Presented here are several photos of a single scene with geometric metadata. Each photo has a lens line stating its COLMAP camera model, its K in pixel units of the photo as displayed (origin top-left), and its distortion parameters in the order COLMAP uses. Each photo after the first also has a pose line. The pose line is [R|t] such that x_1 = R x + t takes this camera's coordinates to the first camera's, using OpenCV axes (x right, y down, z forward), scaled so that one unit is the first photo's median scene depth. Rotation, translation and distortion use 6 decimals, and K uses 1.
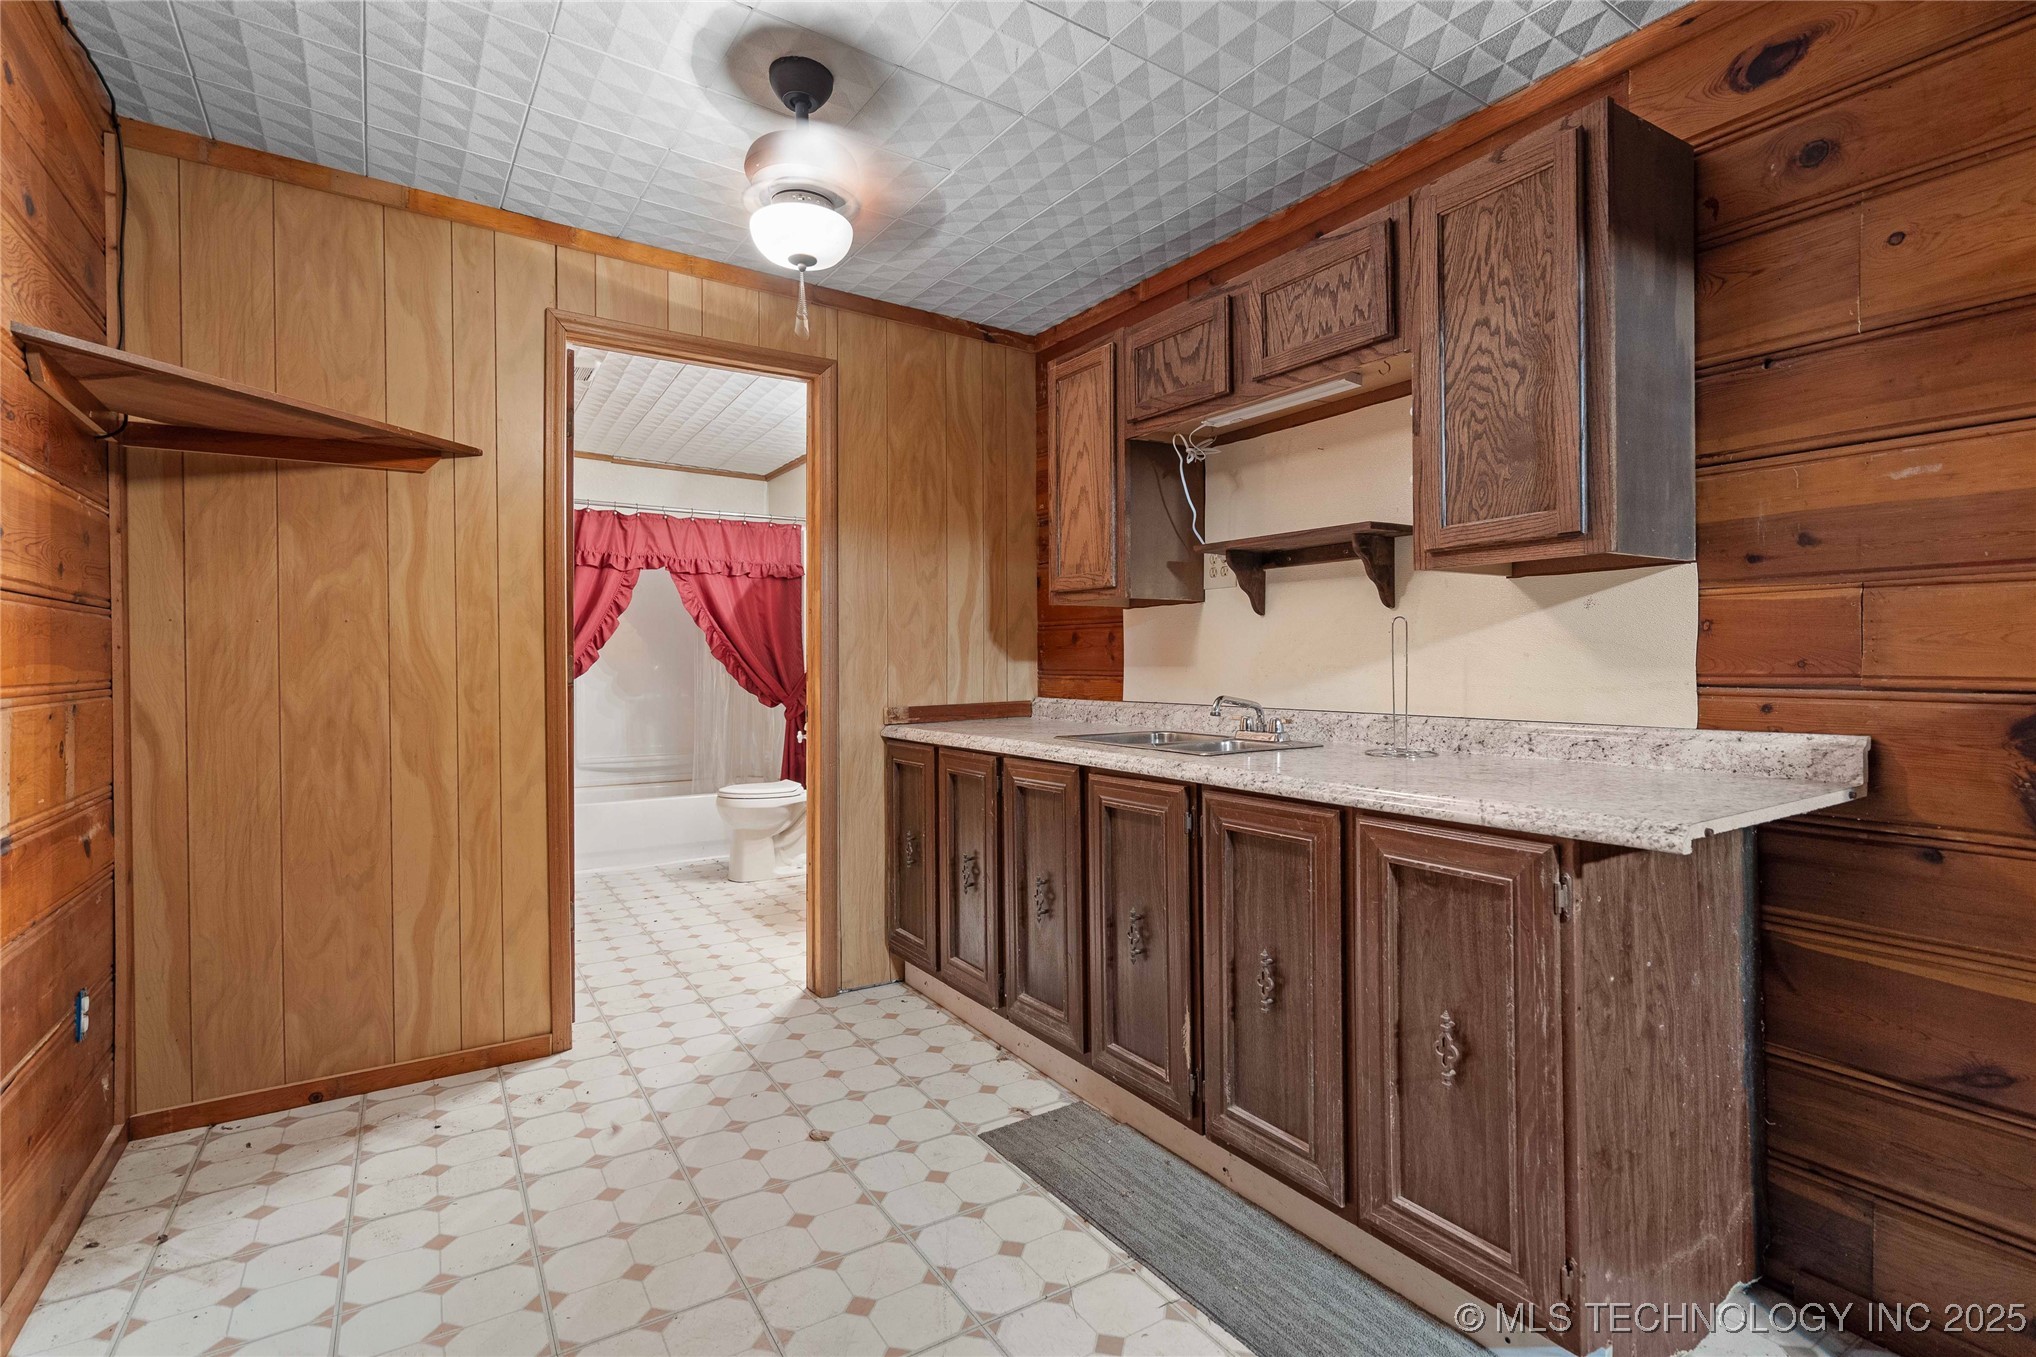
lens RADIAL K [[967.5, 0, 1018.0], [0, 967.5, 678.5], [0, 0, 1]] dist [-0.002537, -0.000064]
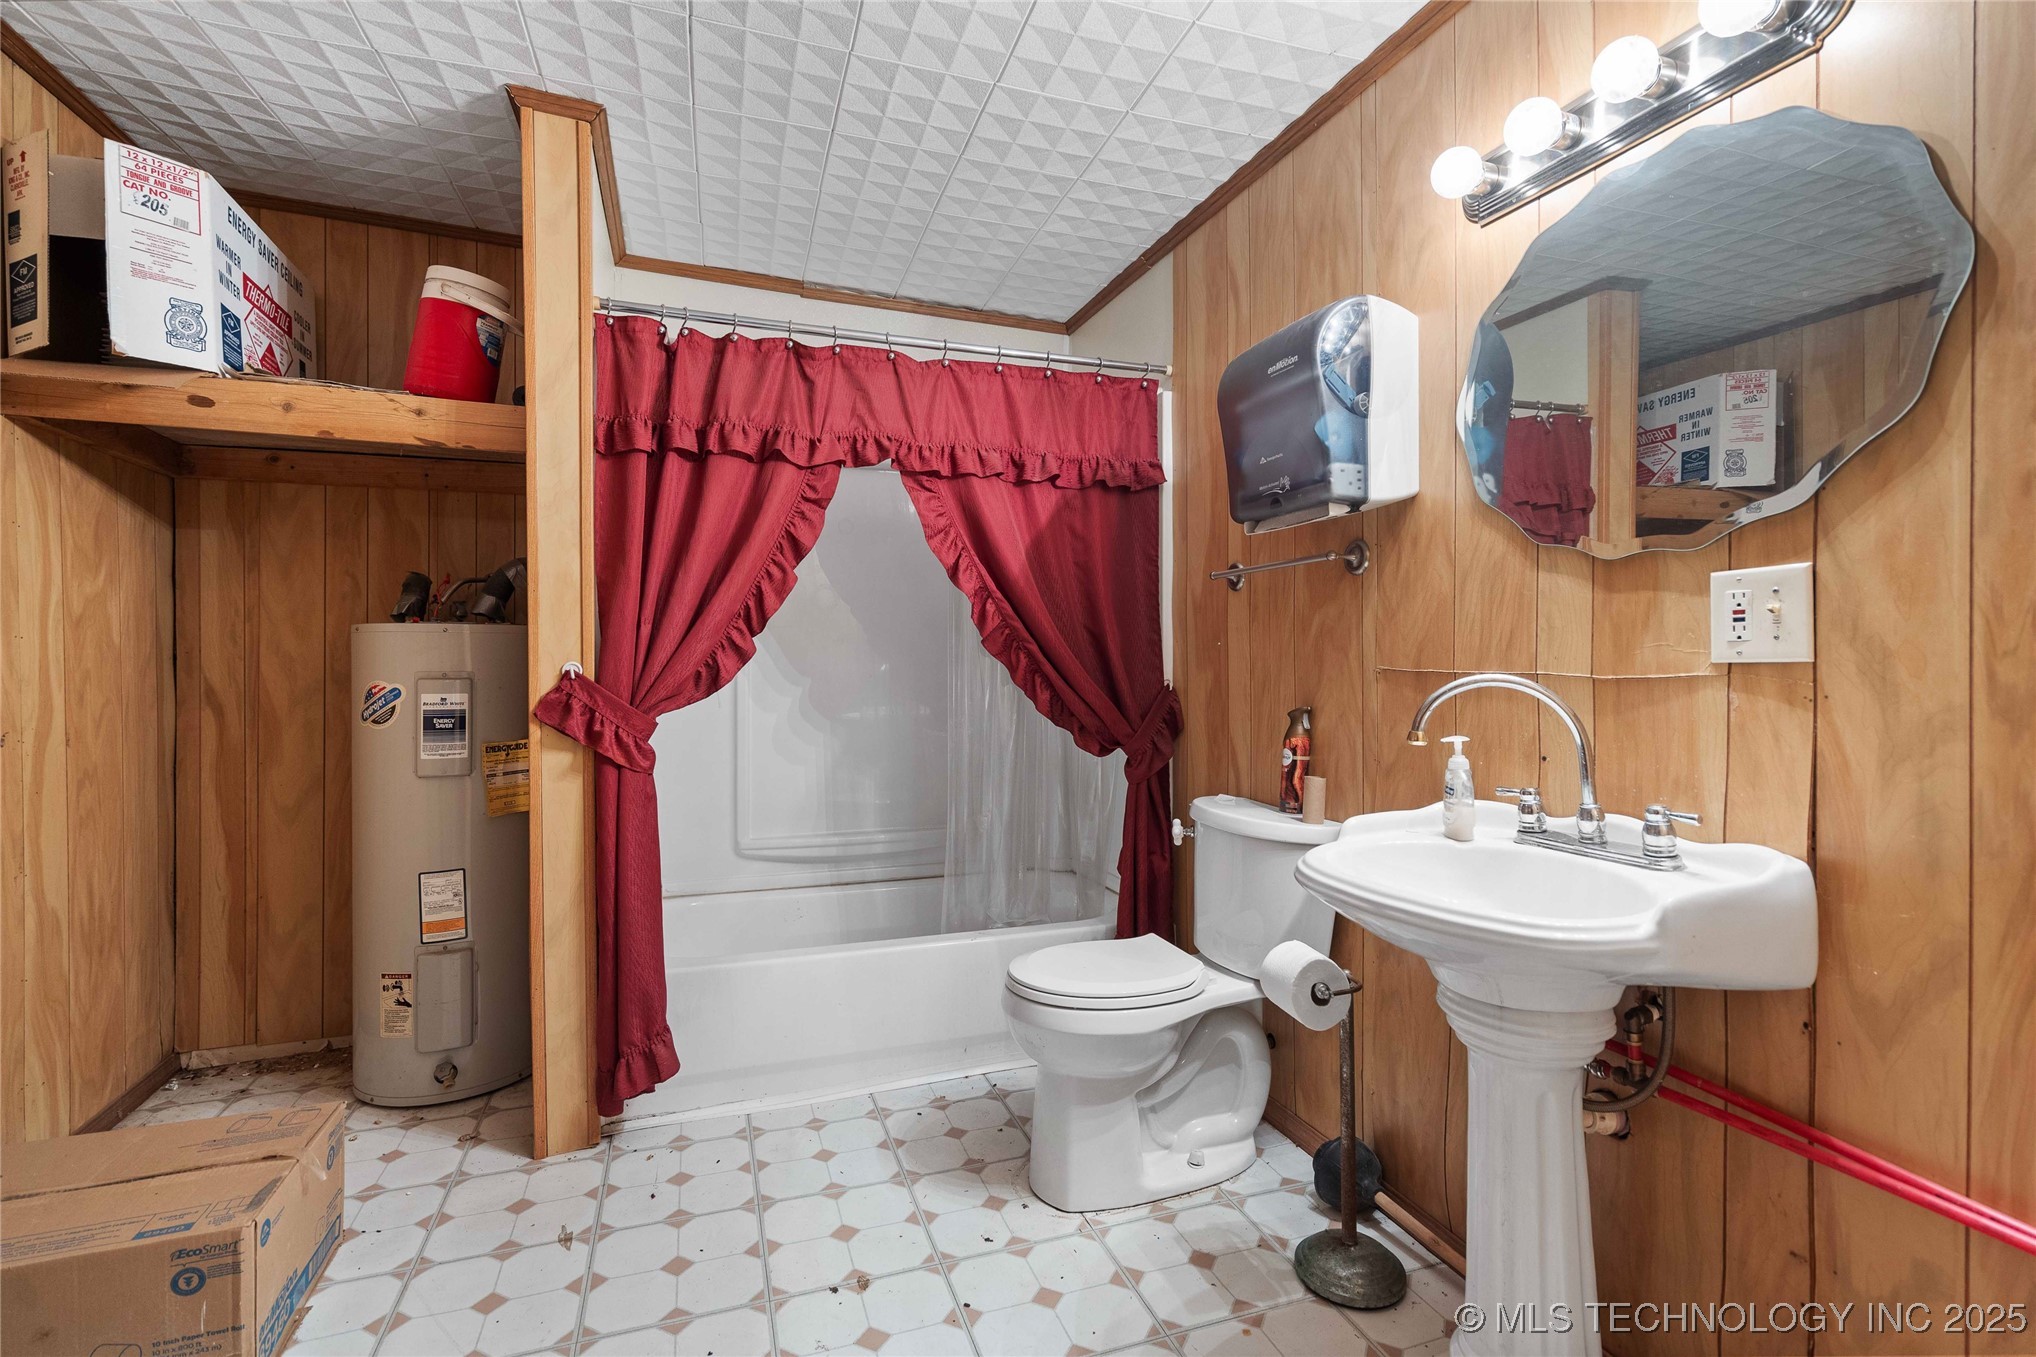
lens RADIAL K [[967.5, 0, 1018.0], [0, 967.5, 678.5], [0, 0, 1]] dist [-0.002537, -0.000064]
pose [[0.972877, 0.004975, -0.231271, -0.188473], [-0.004234, 0.999984, 0.003703, -0.010602], [0.231286, -0.002623, 0.972882, 0.536849]]
